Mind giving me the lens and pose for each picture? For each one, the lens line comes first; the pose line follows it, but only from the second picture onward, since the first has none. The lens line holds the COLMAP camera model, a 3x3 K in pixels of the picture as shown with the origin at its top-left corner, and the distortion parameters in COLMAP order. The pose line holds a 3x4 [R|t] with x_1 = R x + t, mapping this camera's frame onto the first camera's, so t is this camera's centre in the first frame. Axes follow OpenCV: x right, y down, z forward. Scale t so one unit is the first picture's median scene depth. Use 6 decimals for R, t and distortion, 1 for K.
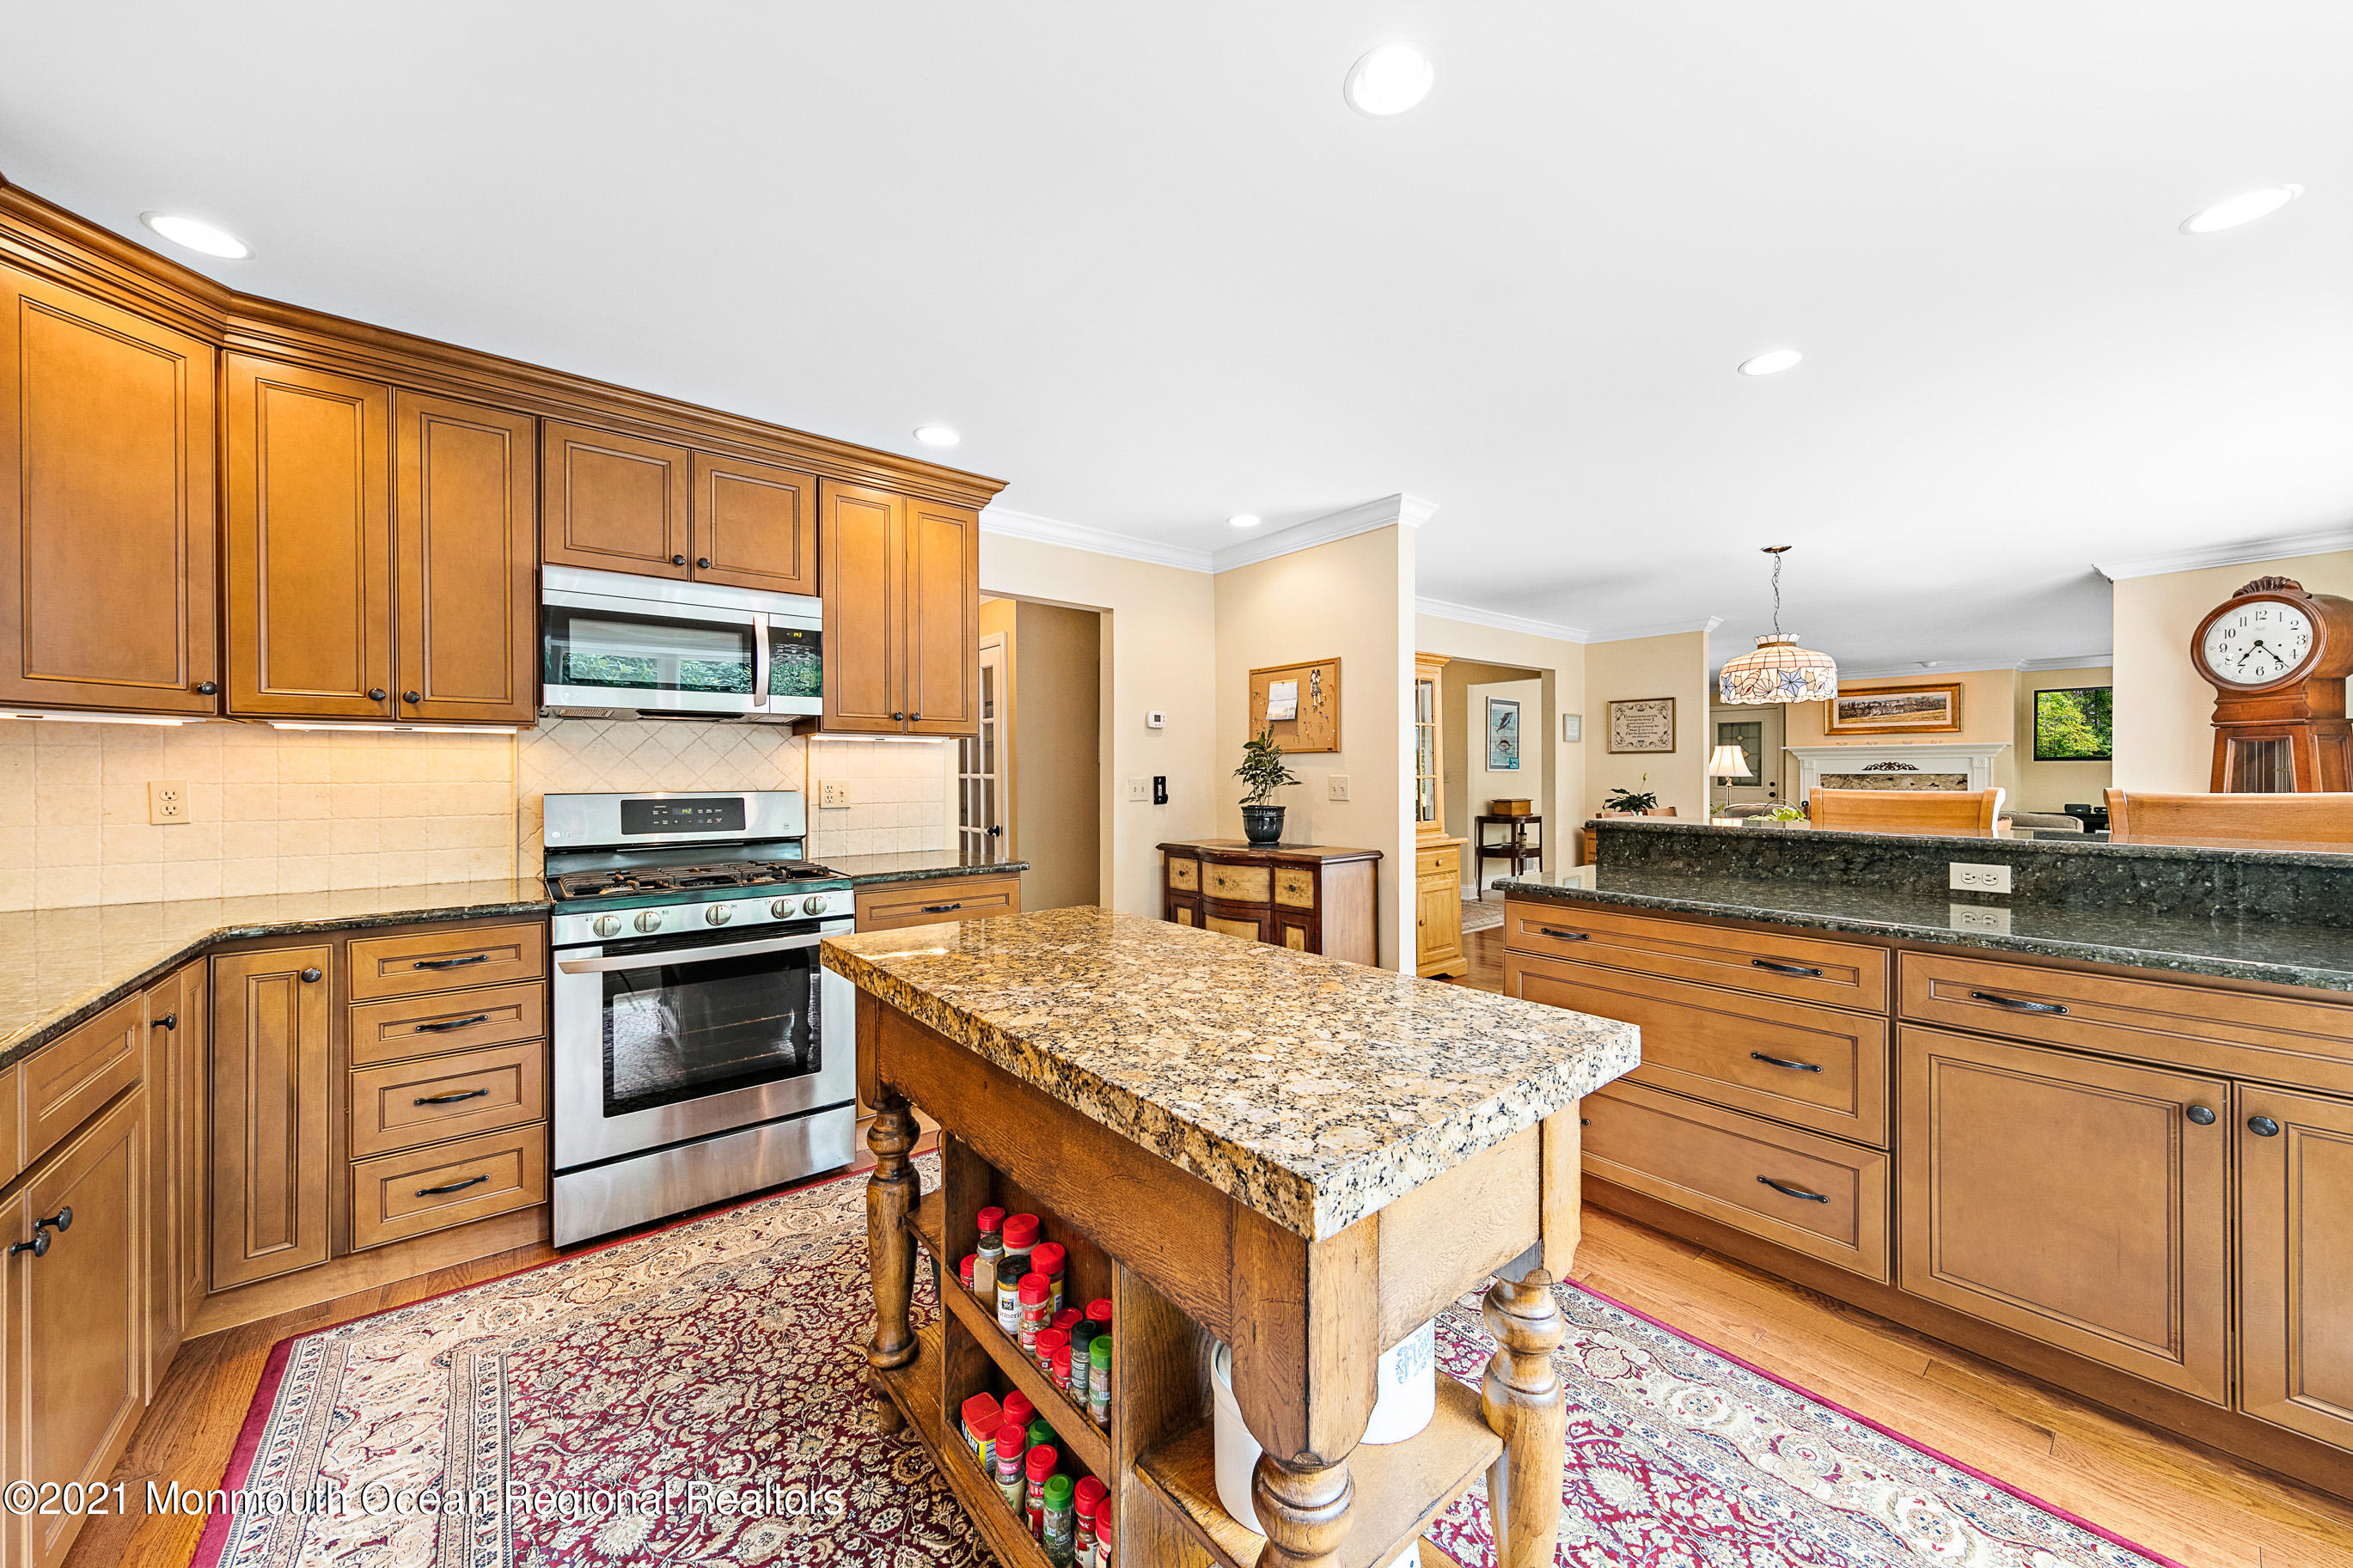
lens RADIAL K [[854.4, 0, 1186.2], [0, 854.4, 763.5], [0, 0, 1]] dist [0.007591, 0.000188]
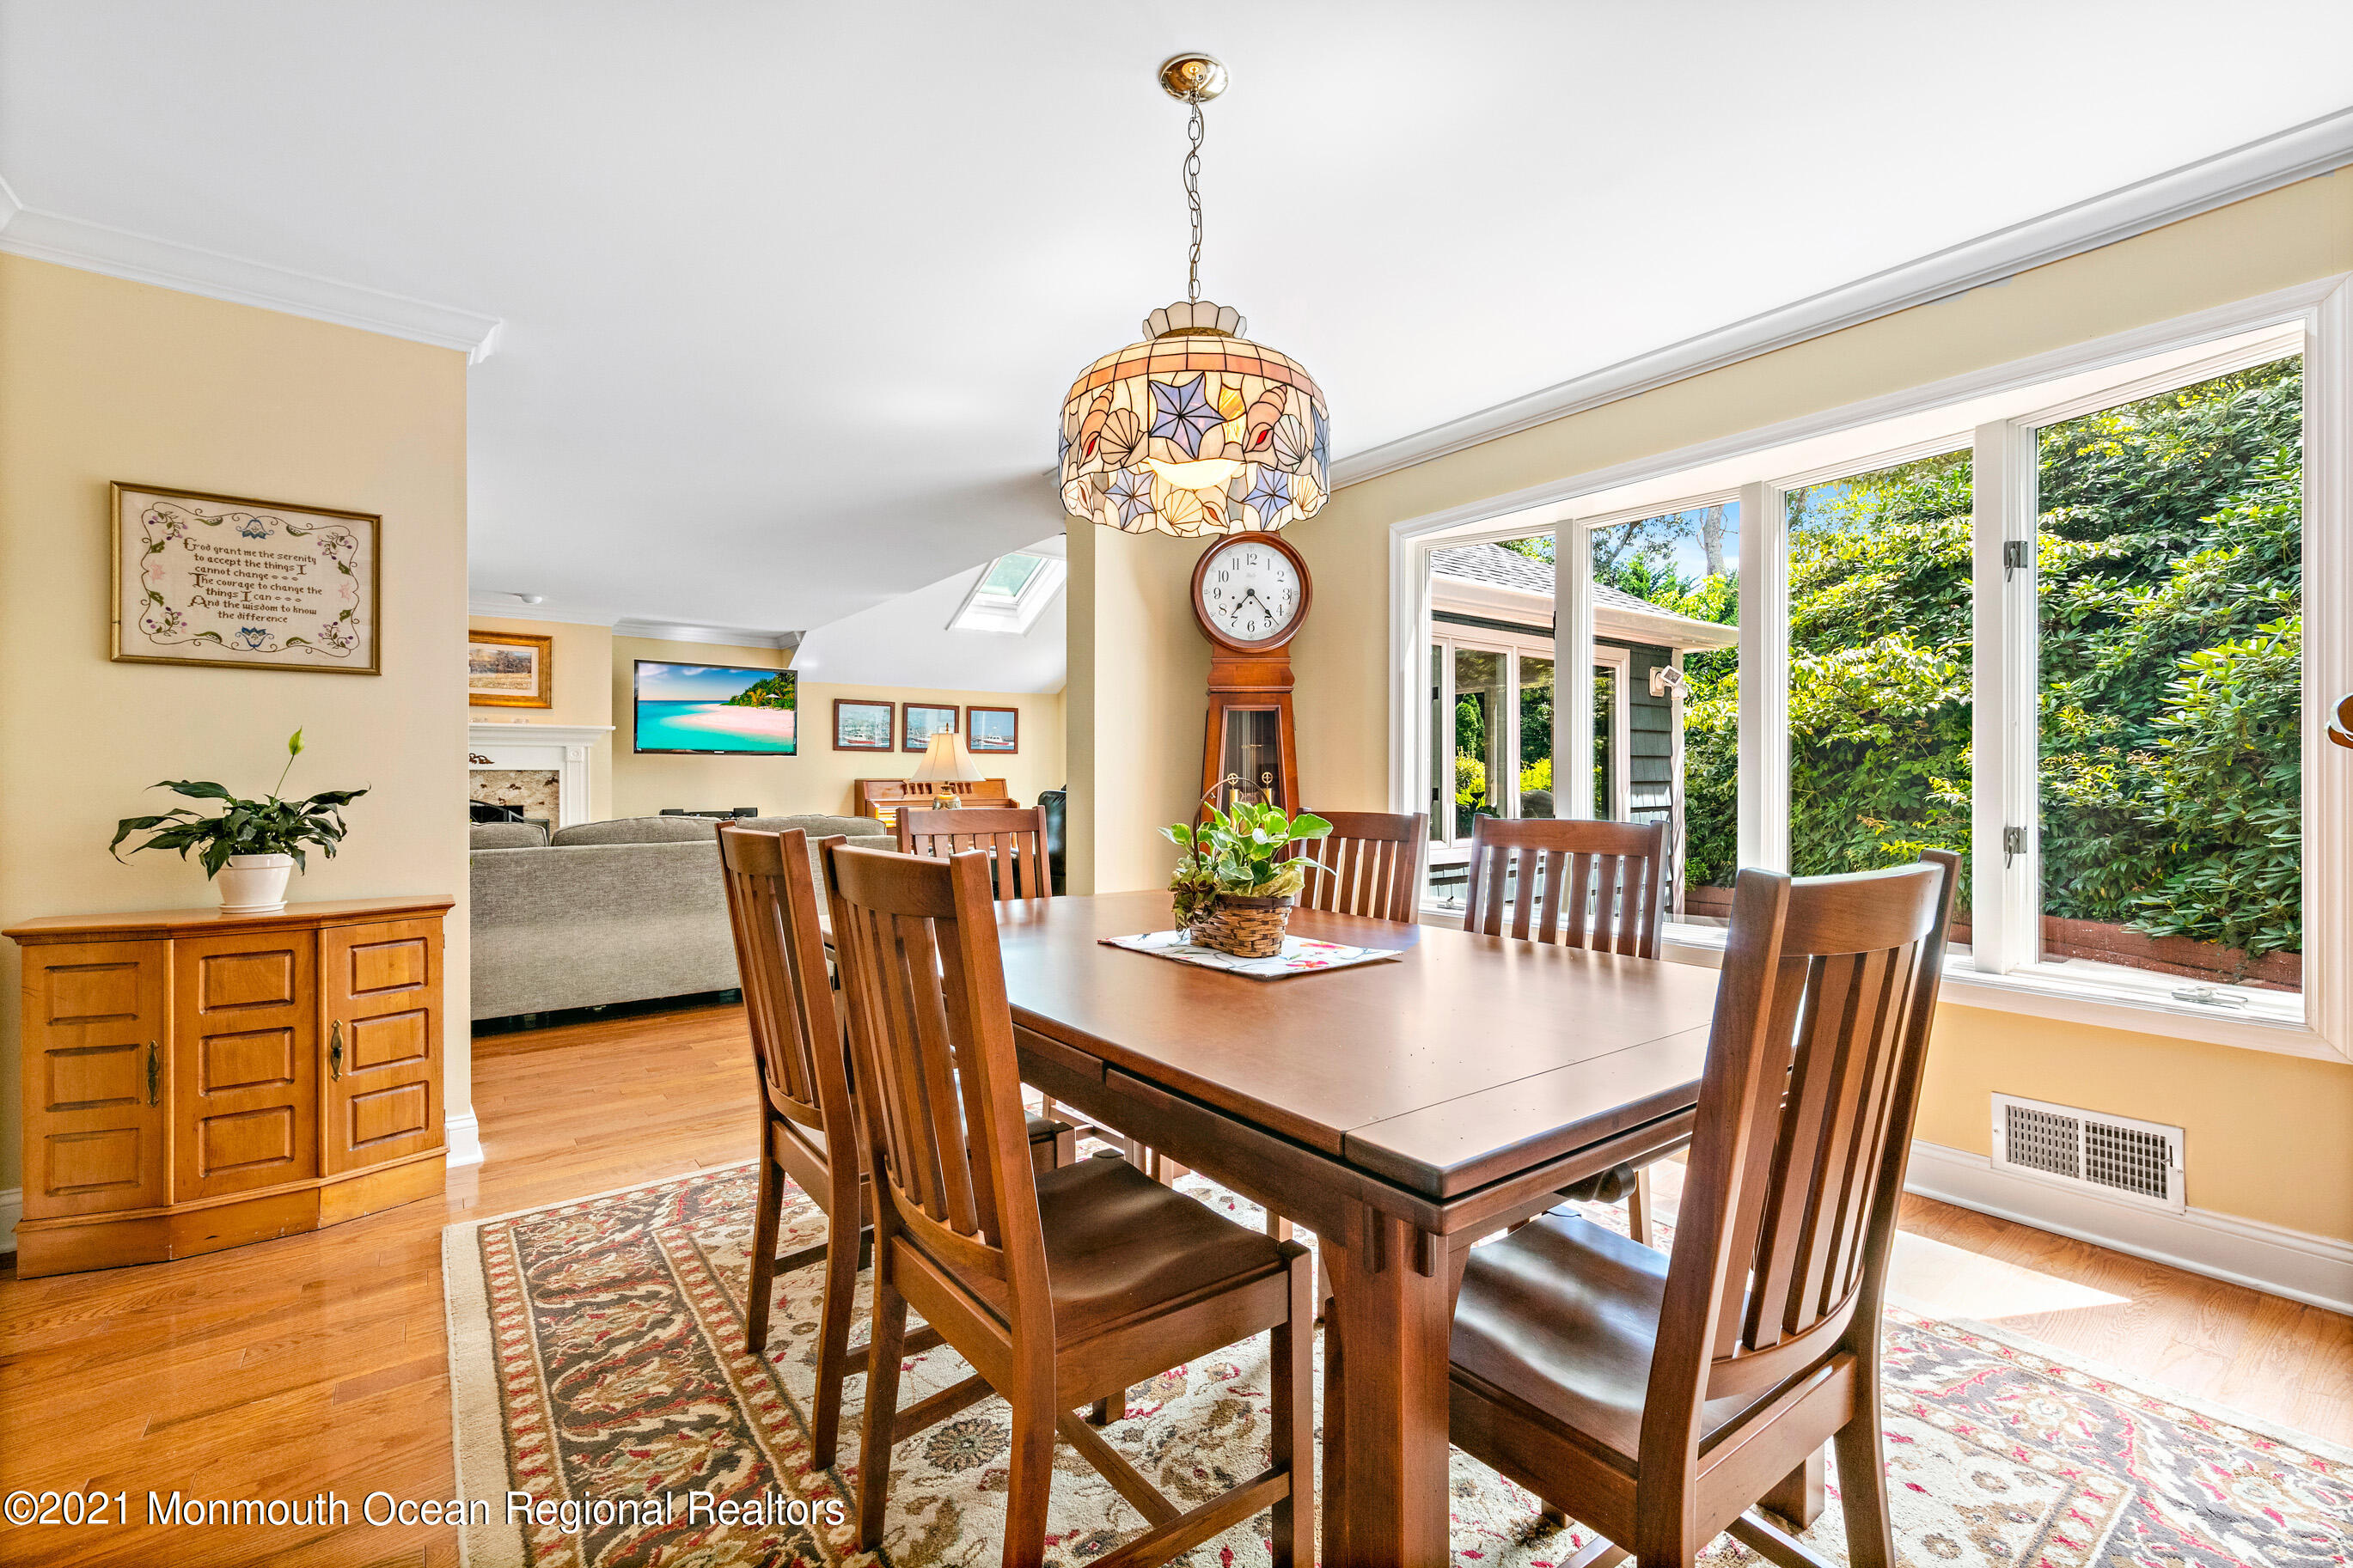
lens RADIAL K [[995.4, 0, 1171.8], [0, 995.4, 776.0], [0, 0, 1]] dist [0.013148, -0.000160]
pose [[0.038604, 0.008872, 0.999215, 0.422710], [-0.003819, 0.999955, -0.008731, 0.069936], [-0.999247, -0.003479, 0.038636, 1.564744]]
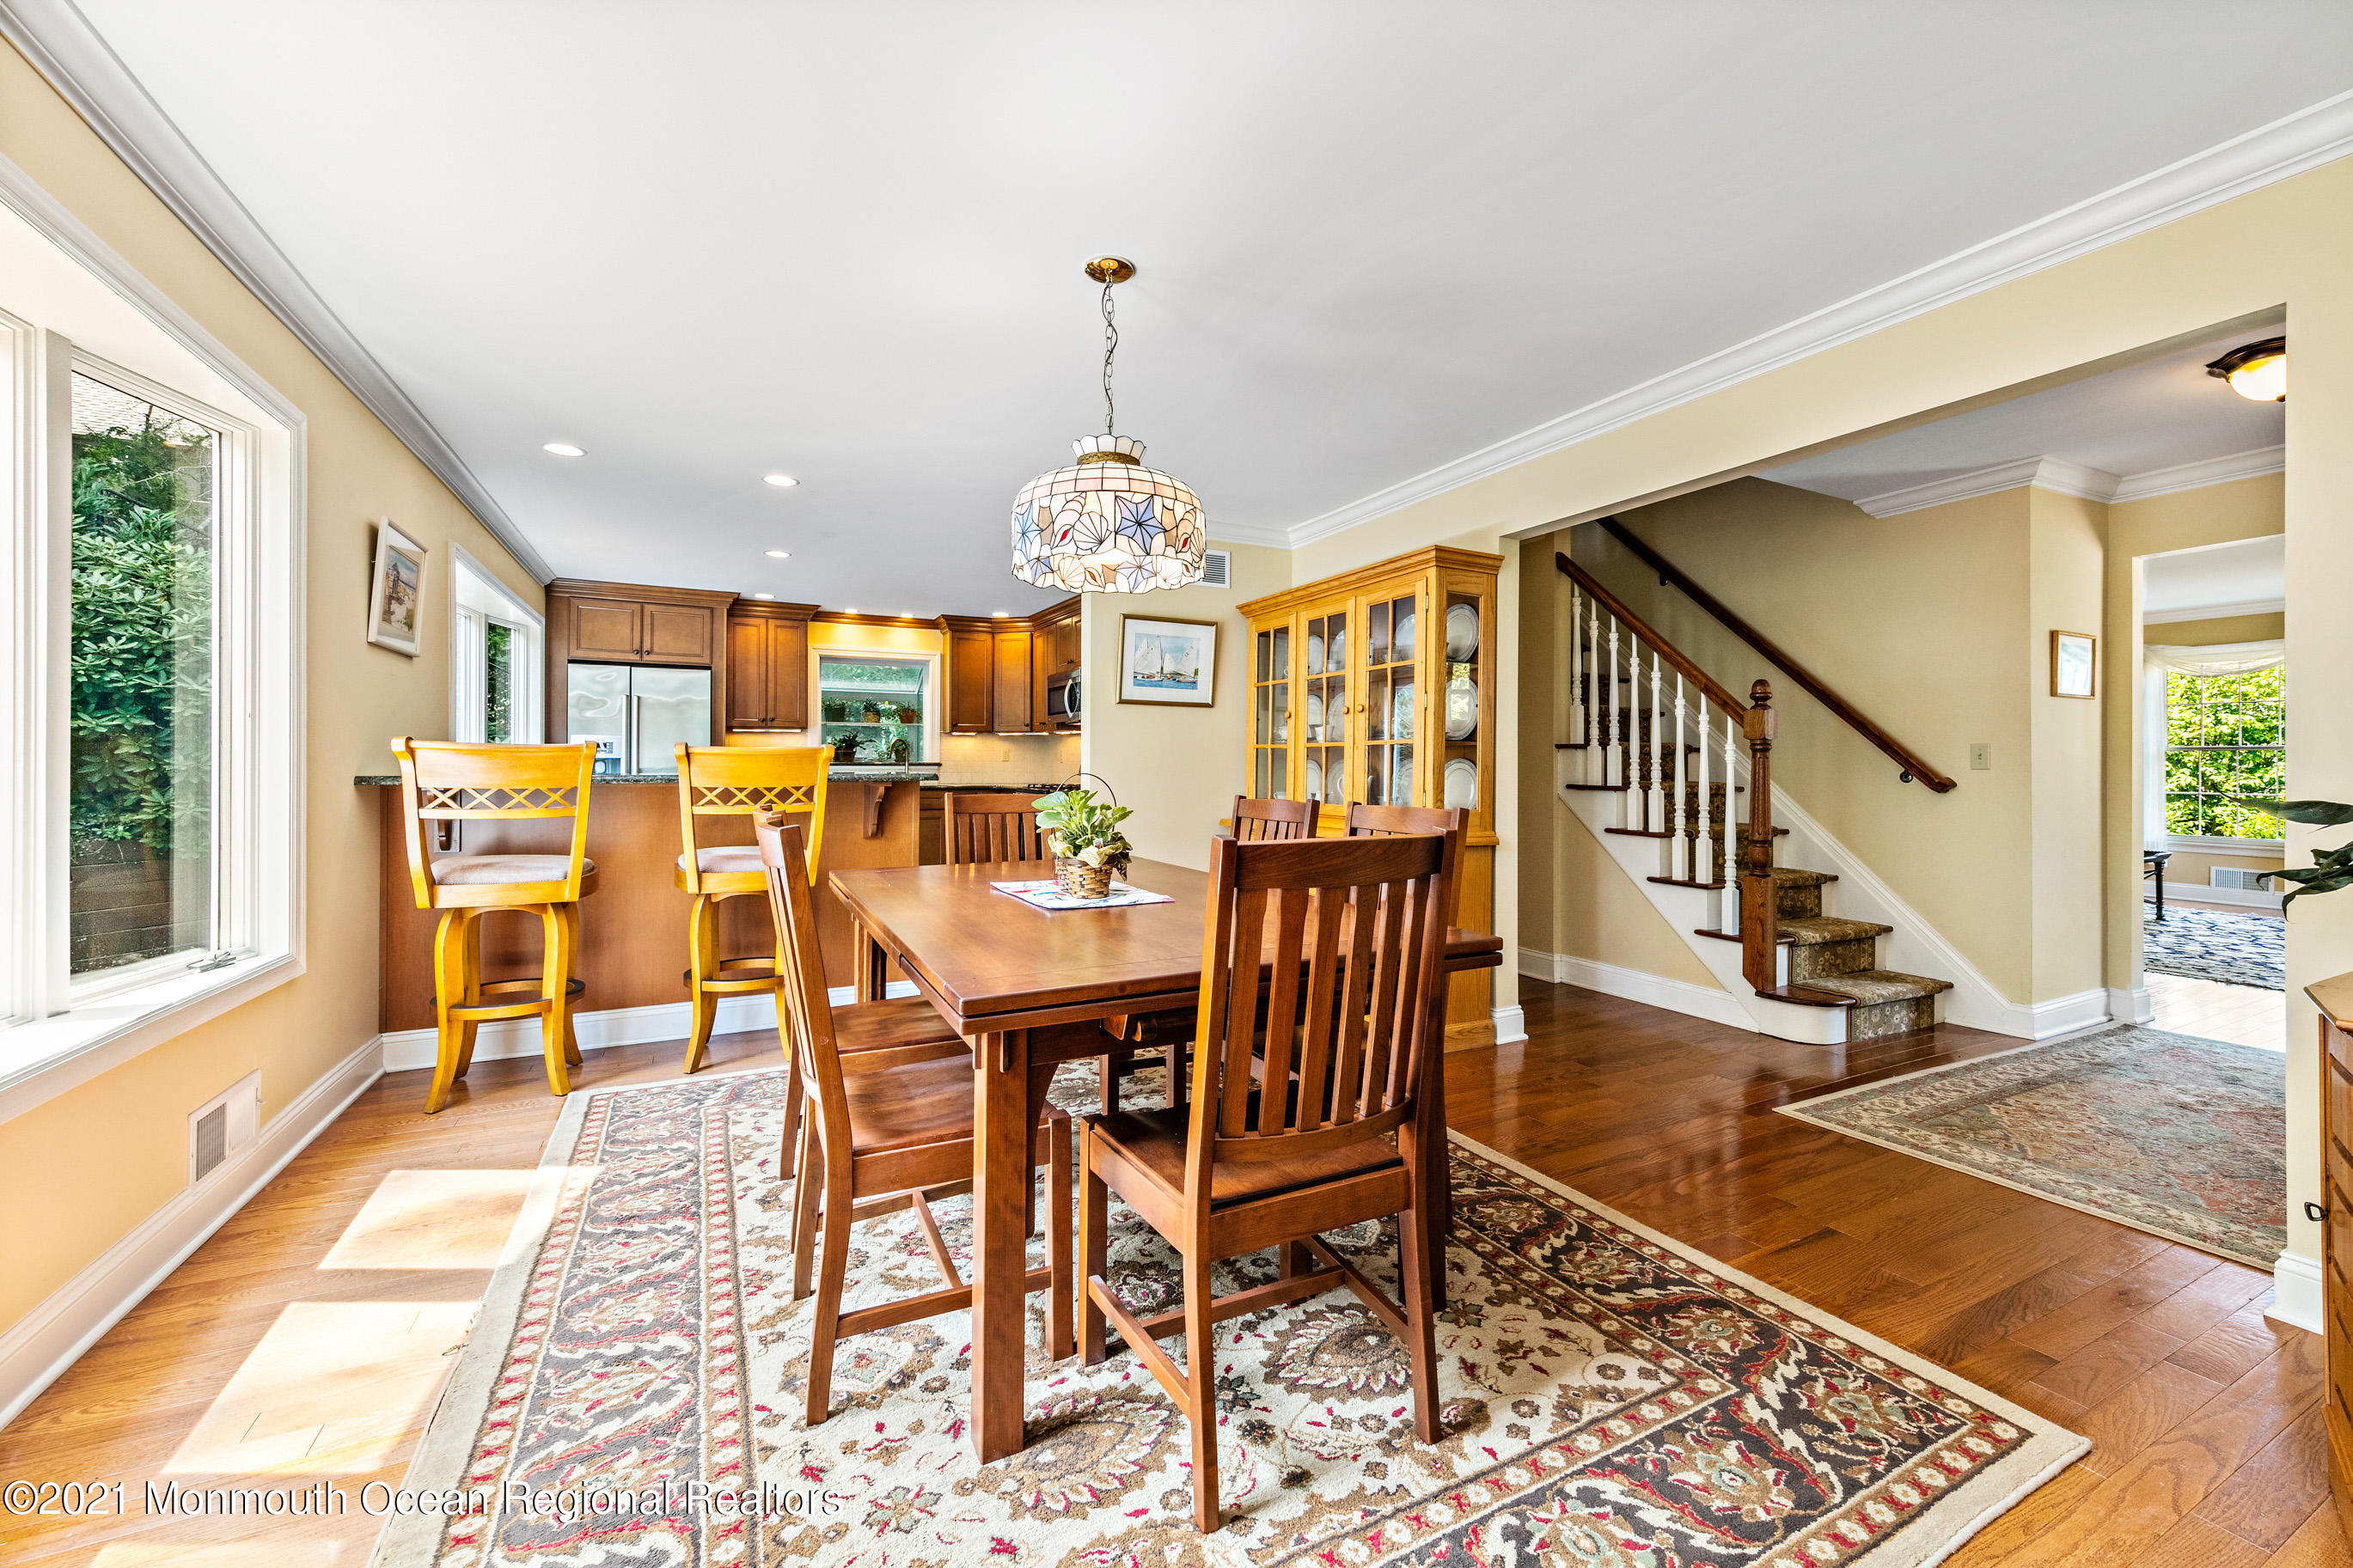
lens RADIAL K [[929.0, 0, 1180.7], [0, 929.0, 762.3], [0, 0, 1]] dist [0.006295, 0.000997]
pose [[-0.209763, 0.000484, -0.977752, 1.958016], [0.002746, 0.999996, -0.000094, 0.056104], [0.977748, -0.002704, -0.209763, 1.828414]]
